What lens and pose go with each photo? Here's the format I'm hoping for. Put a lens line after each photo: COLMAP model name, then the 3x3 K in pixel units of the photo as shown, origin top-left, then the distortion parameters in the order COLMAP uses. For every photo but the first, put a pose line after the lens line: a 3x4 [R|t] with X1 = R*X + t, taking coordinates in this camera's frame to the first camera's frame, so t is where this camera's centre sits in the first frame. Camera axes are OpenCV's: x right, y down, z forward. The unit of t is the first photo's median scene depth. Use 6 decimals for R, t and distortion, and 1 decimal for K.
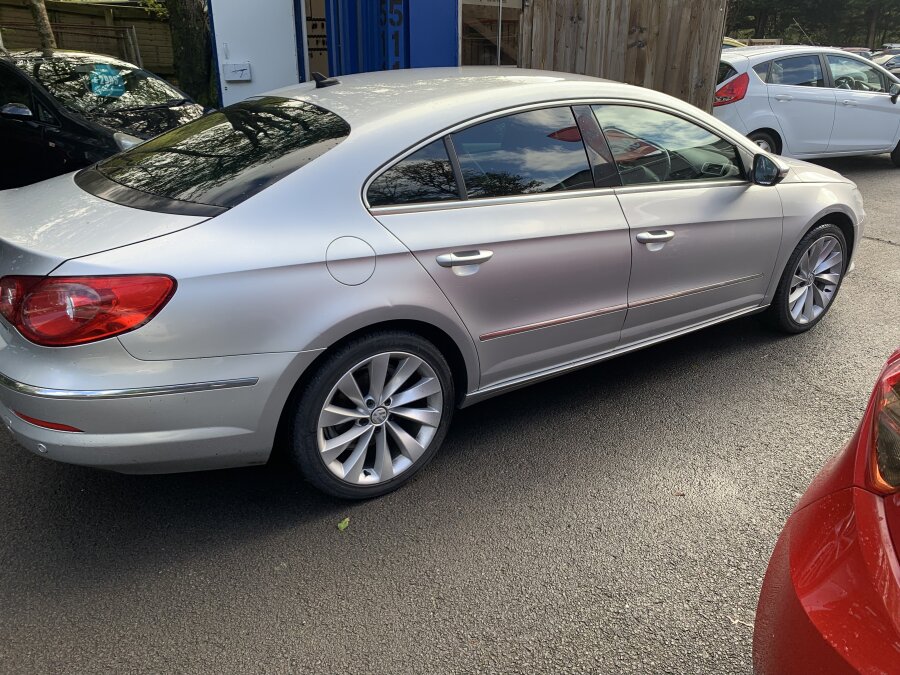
lens RADIAL K [[668.2, 0, 454.7], [0, 668.2, 335.5], [0, 0, 1]] dist [0.013215, -0.010562]
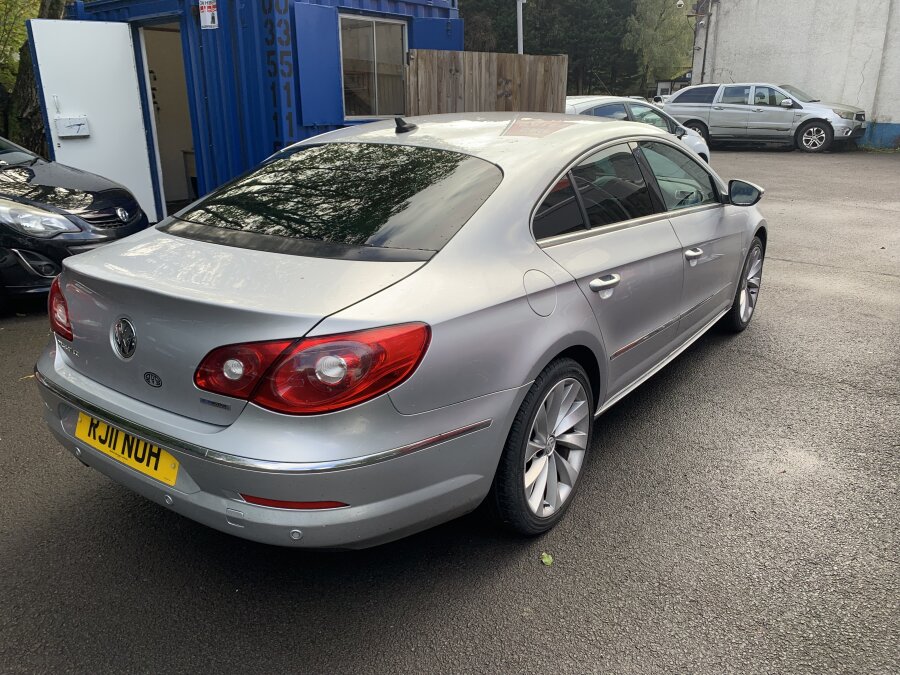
lens RADIAL K [[668.2, 0, 450.2], [0, 668.2, 335.1], [0, 0, 1]] dist [0.013215, -0.010562]
pose [[0.942905, -0.117234, 0.311747, -0.469752], [0.139028, 0.989098, -0.048548, -0.013959], [-0.302657, 0.089118, 0.948924, 0.062996]]
